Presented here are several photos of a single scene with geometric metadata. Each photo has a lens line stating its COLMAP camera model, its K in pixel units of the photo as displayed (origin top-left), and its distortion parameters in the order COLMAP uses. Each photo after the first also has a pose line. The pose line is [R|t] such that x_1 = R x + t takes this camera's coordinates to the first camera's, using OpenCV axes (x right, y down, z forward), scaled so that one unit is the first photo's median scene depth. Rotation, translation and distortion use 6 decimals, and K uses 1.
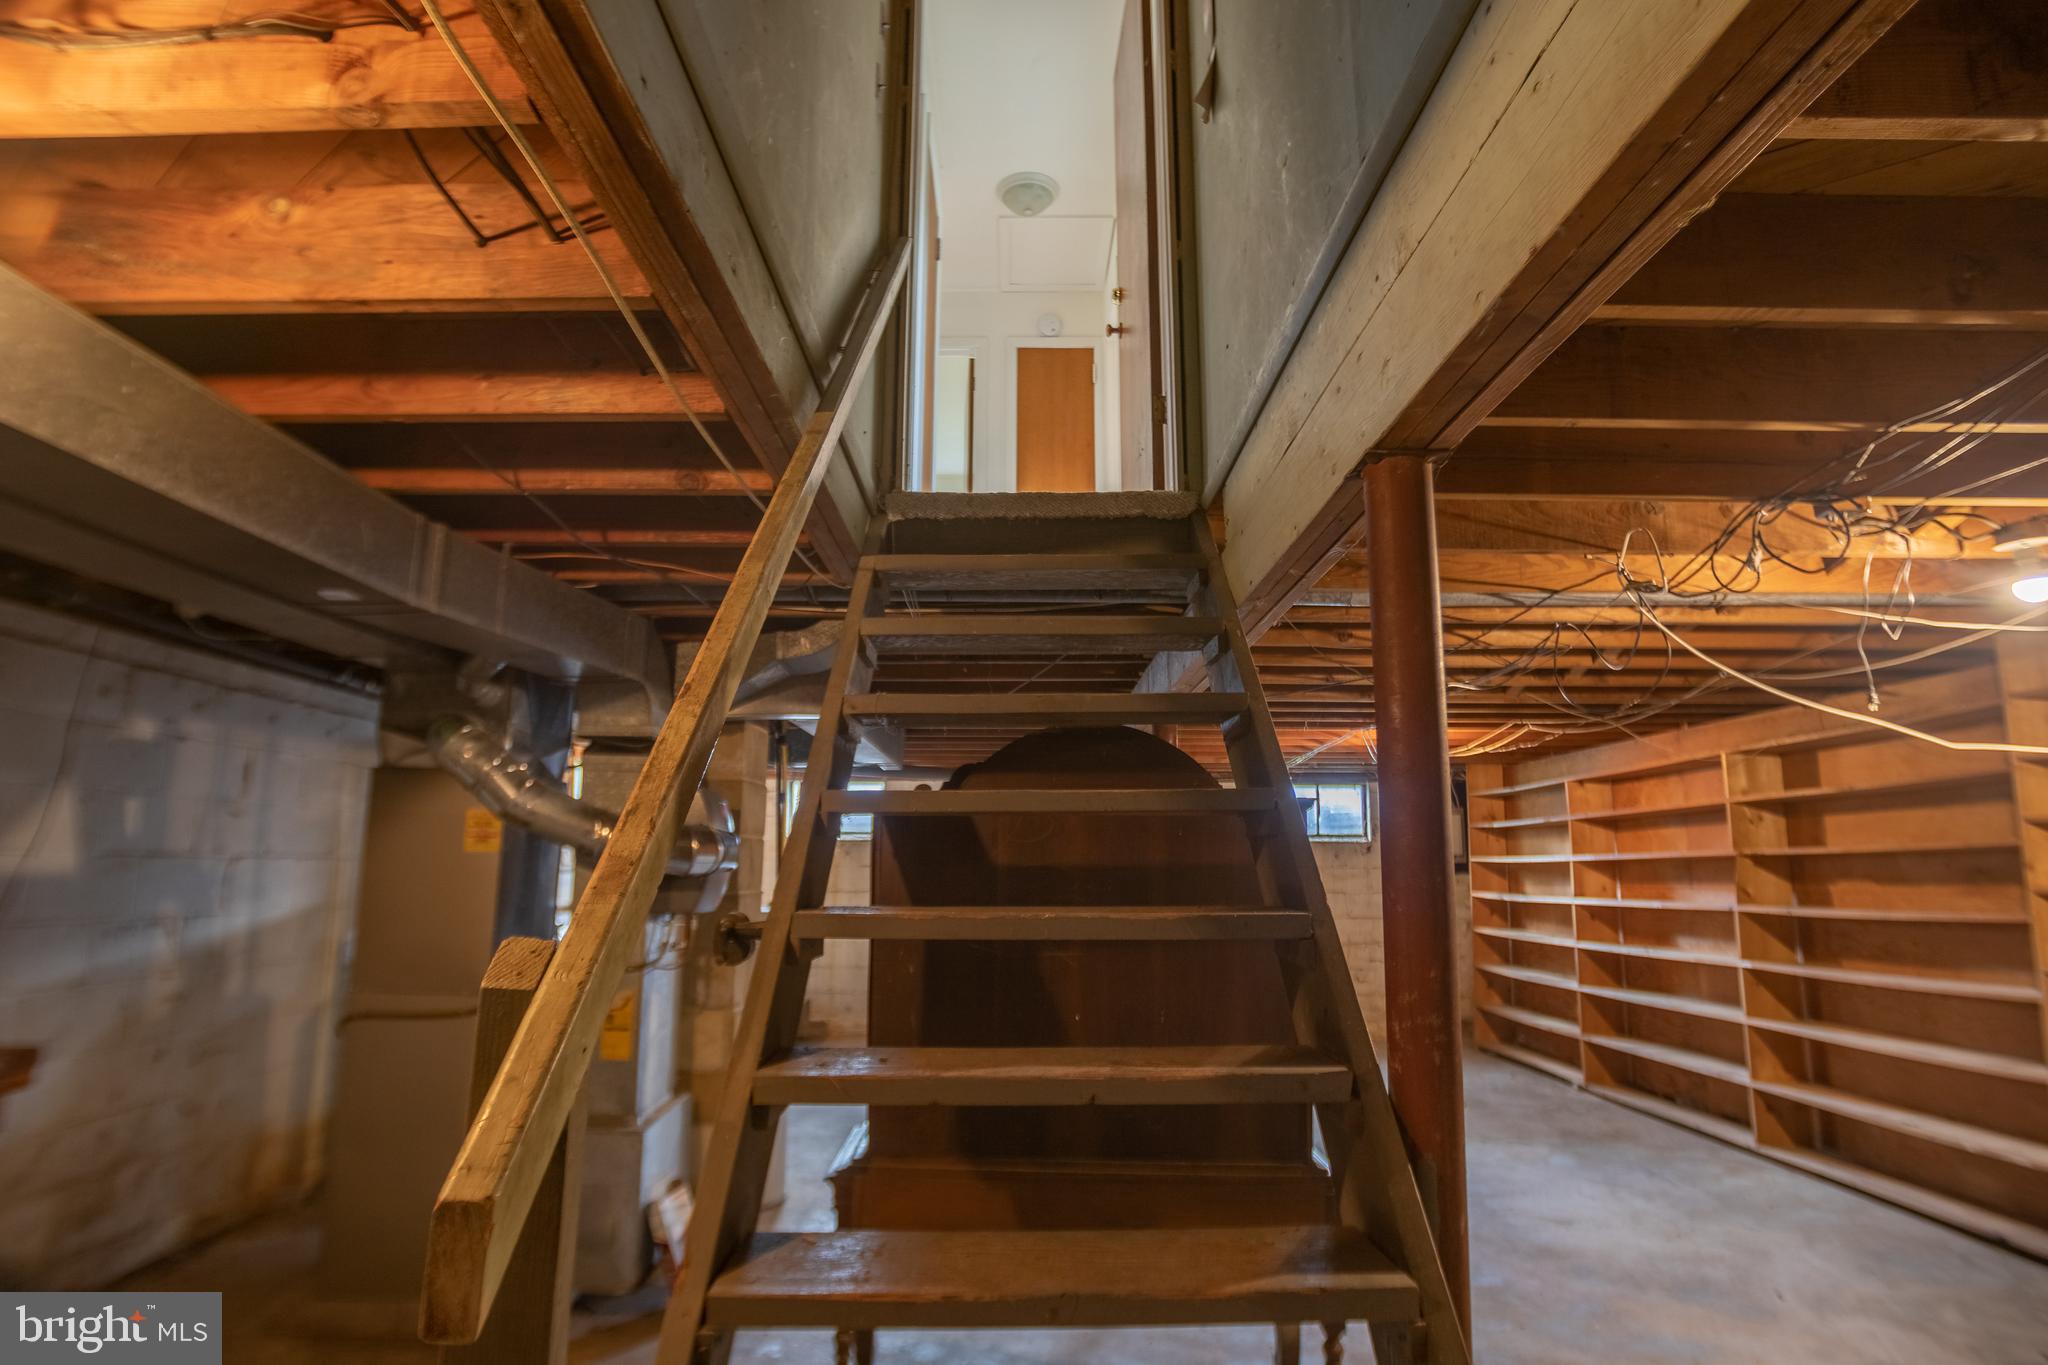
lens RADIAL K [[1067.8, 0, 1024.0], [0, 1067.8, 682.5], [0, 0, 1]] dist [-0.090017, 0.000114]
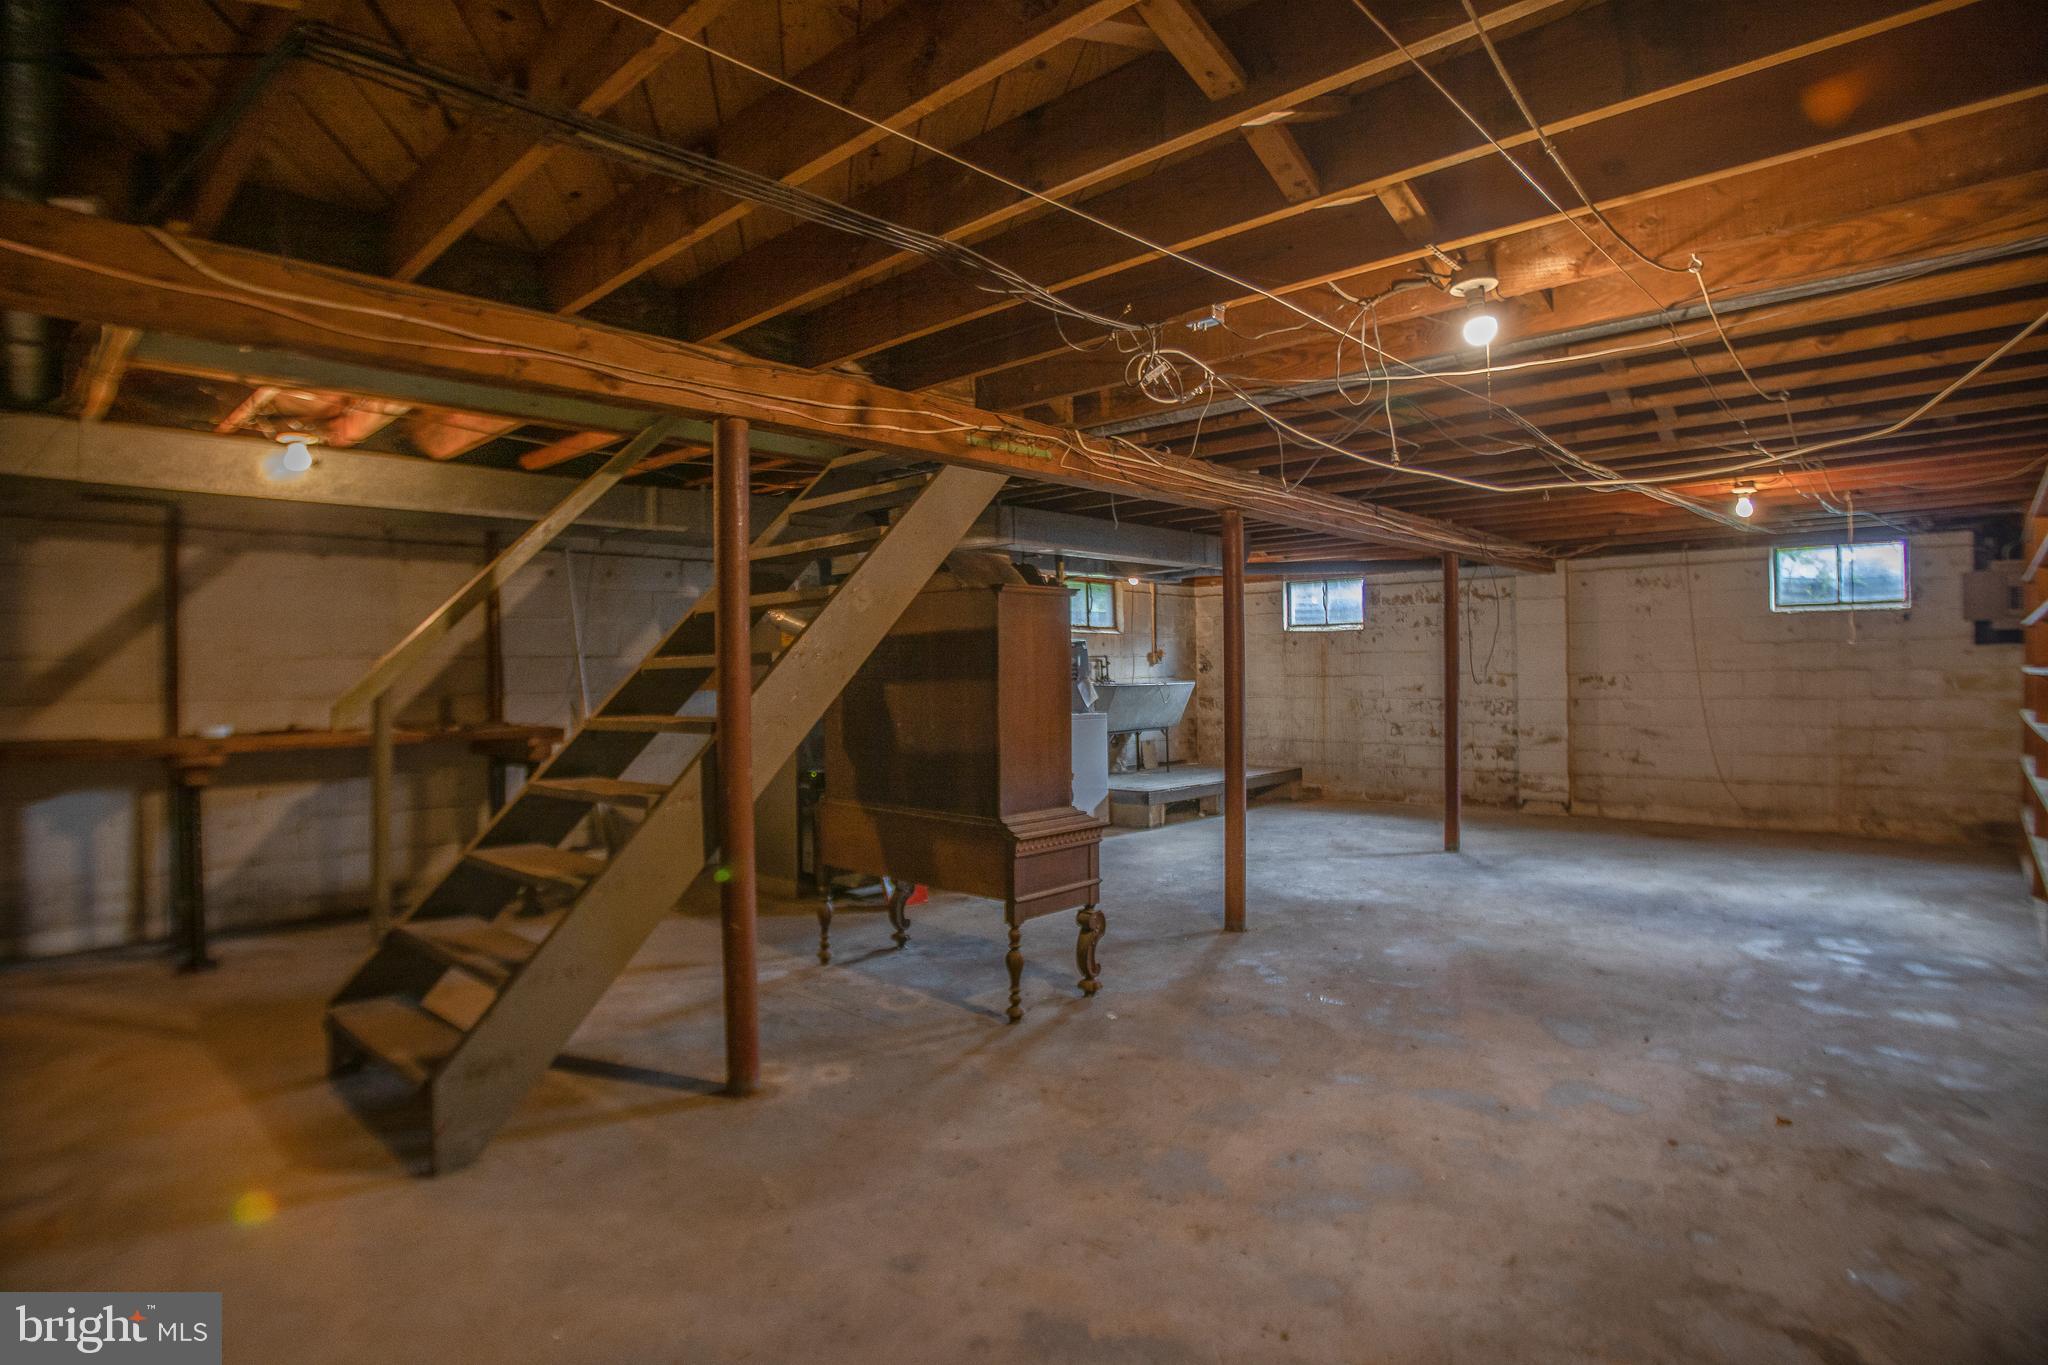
lens RADIAL K [[1067.8, 0, 1024.0], [0, 1067.8, 682.5], [0, 0, 1]] dist [-0.090017, 0.000114]
pose [[0.718692, -0.008730, -0.695274, 1.027719], [0.136600, 0.982208, 0.128869, 0.044442], [0.681779, -0.187591, 0.707098, -0.039333]]
